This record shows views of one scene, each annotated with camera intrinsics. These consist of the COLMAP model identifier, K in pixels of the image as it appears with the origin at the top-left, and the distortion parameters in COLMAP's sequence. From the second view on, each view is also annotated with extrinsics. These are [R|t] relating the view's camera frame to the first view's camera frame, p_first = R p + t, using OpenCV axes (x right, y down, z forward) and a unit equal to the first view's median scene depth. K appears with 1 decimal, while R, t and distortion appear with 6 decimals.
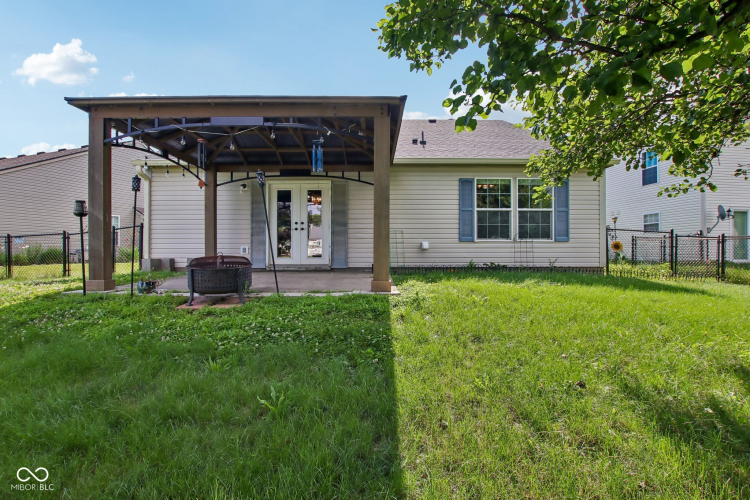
lens RADIAL K [[351.4, 0, 374.6], [0, 351.4, 251.2], [0, 0, 1]] dist [-0.030549, 0.001978]
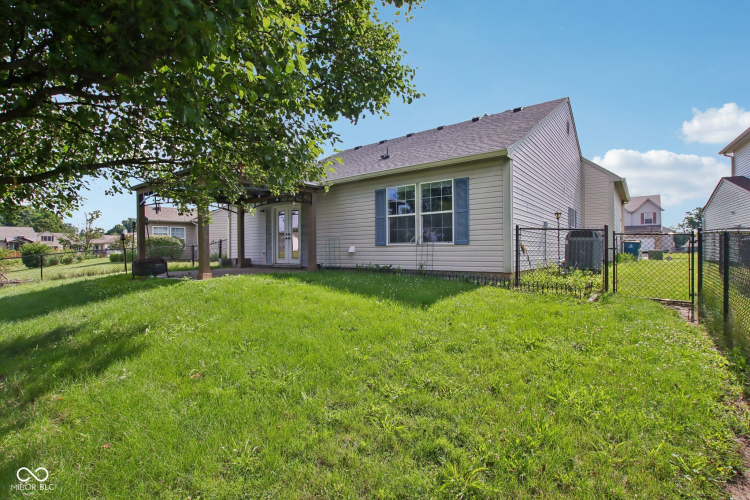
lens RADIAL K [[351.4, 0, 375.8], [0, 351.4, 252.9], [0, 0, 1]] dist [-0.030549, 0.001978]
pose [[0.804619, -0.003444, -0.593782, 0.914824], [0.008638, 0.999945, 0.005905, -0.011422], [0.593729, -0.009880, 0.804604, 0.086991]]
